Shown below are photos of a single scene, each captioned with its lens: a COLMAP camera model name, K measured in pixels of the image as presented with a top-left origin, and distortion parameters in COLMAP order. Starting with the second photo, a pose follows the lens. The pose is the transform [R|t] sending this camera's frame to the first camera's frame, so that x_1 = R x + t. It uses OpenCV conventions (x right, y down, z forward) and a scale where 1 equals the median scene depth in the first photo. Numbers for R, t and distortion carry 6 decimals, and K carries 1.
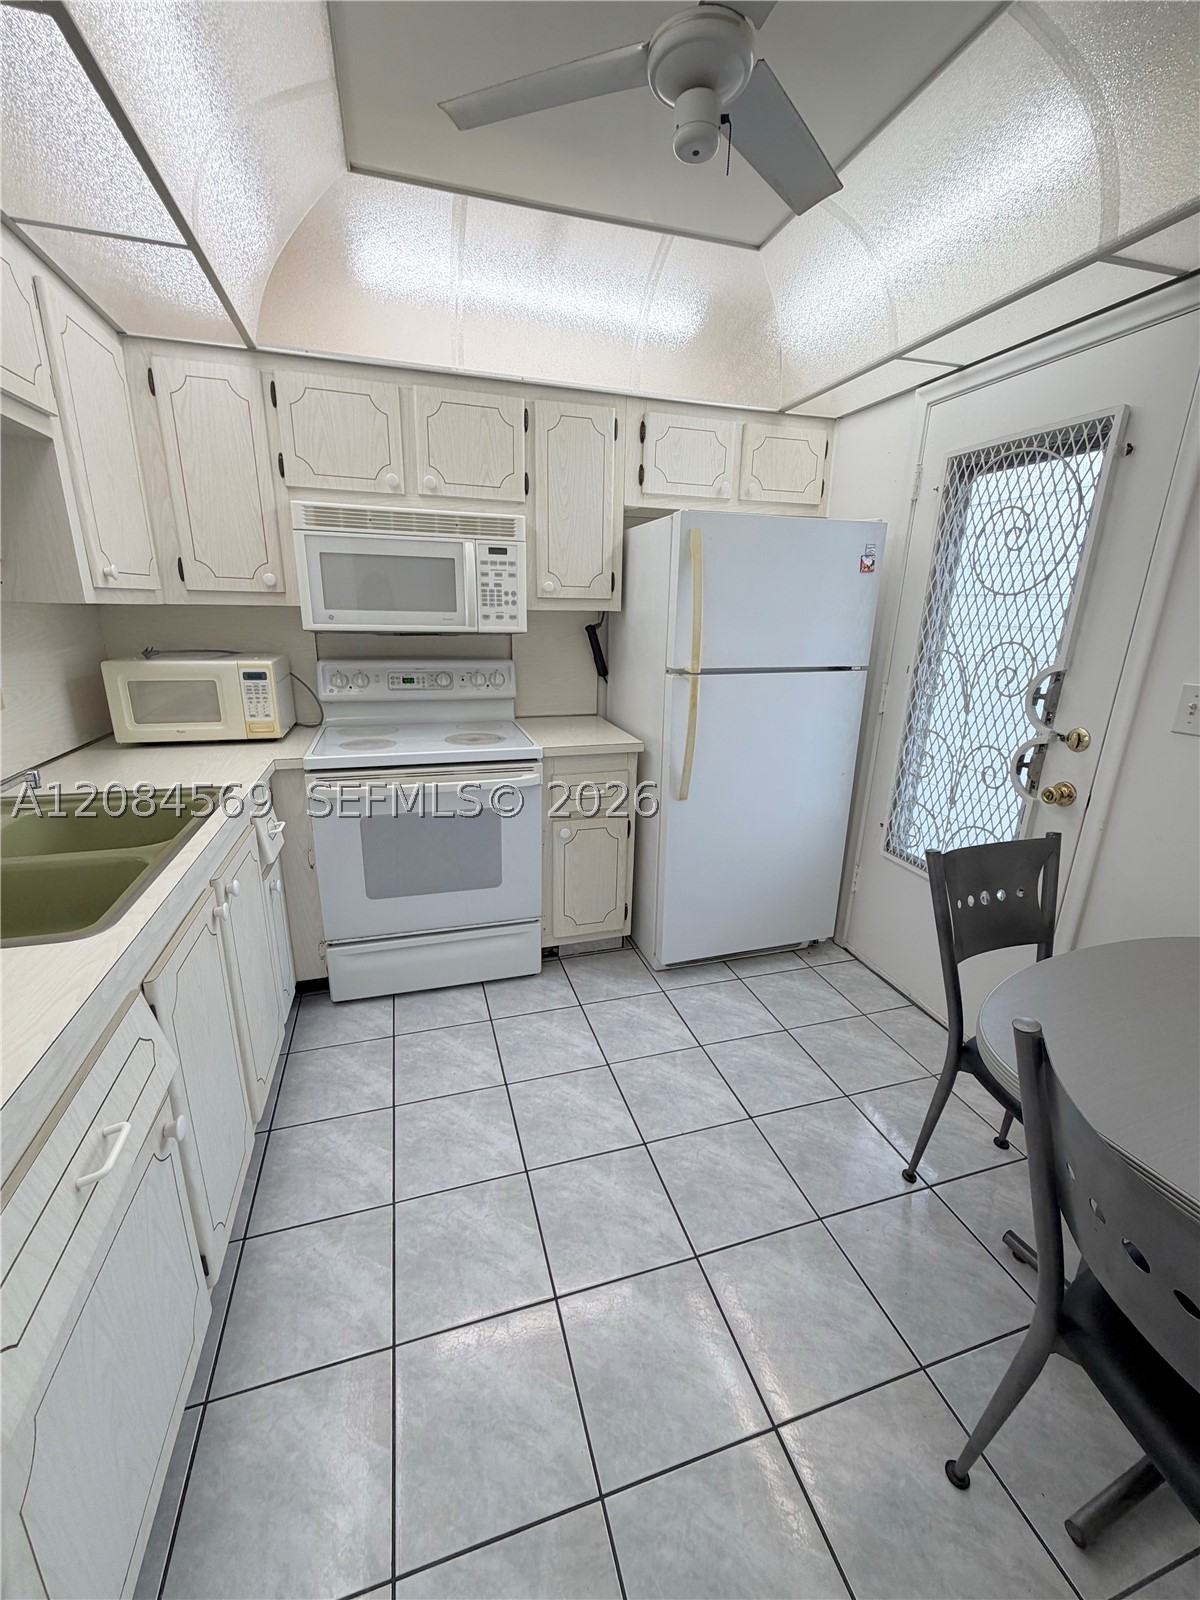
lens RADIAL K [[637.7, 0, 600.0], [0, 637.7, 796.8], [0, 0, 1]] dist [0.002319, 0.000078]
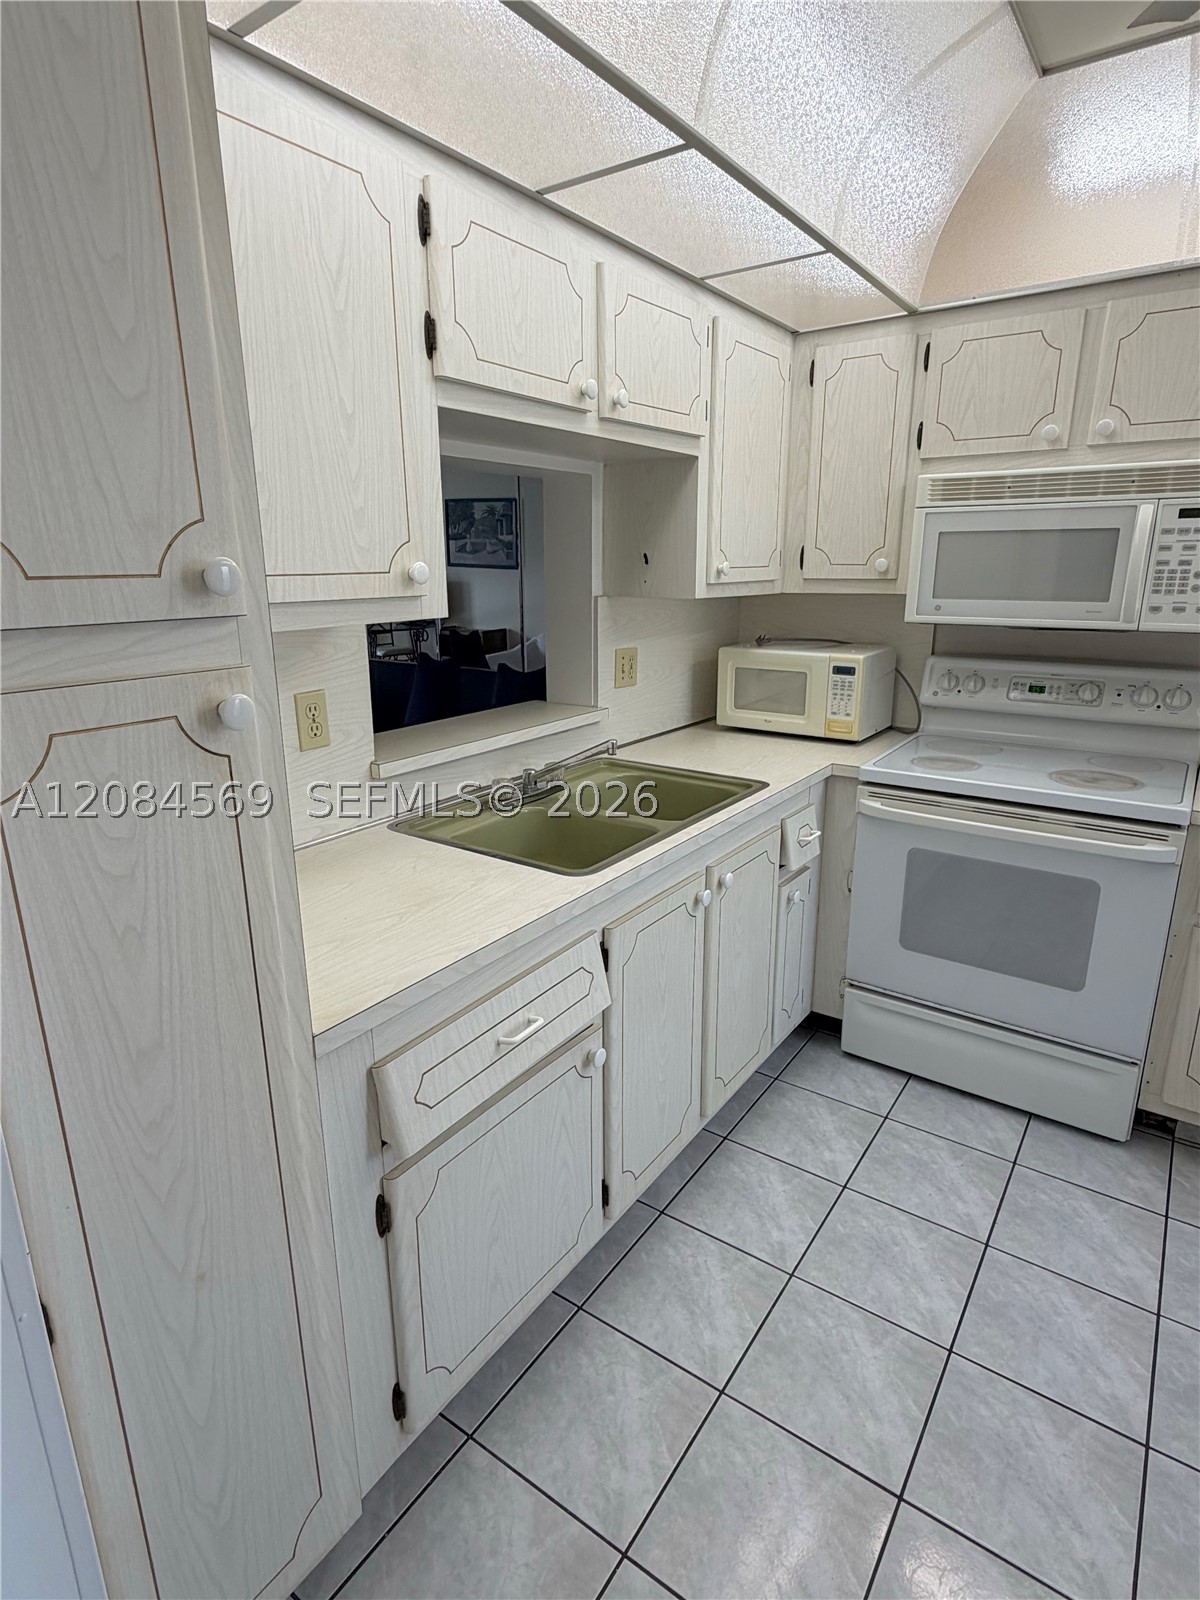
lens RADIAL K [[852.3, 0, 600.0], [0, 852.3, 800.0], [0, 0, 1]] dist [-0.000724, 0.001250]
pose [[0.615338, 0.188286, -0.765446, 0.211399], [-0.207152, 0.975548, 0.073439, -0.026403], [0.760557, 0.113374, 0.639296, -0.022175]]
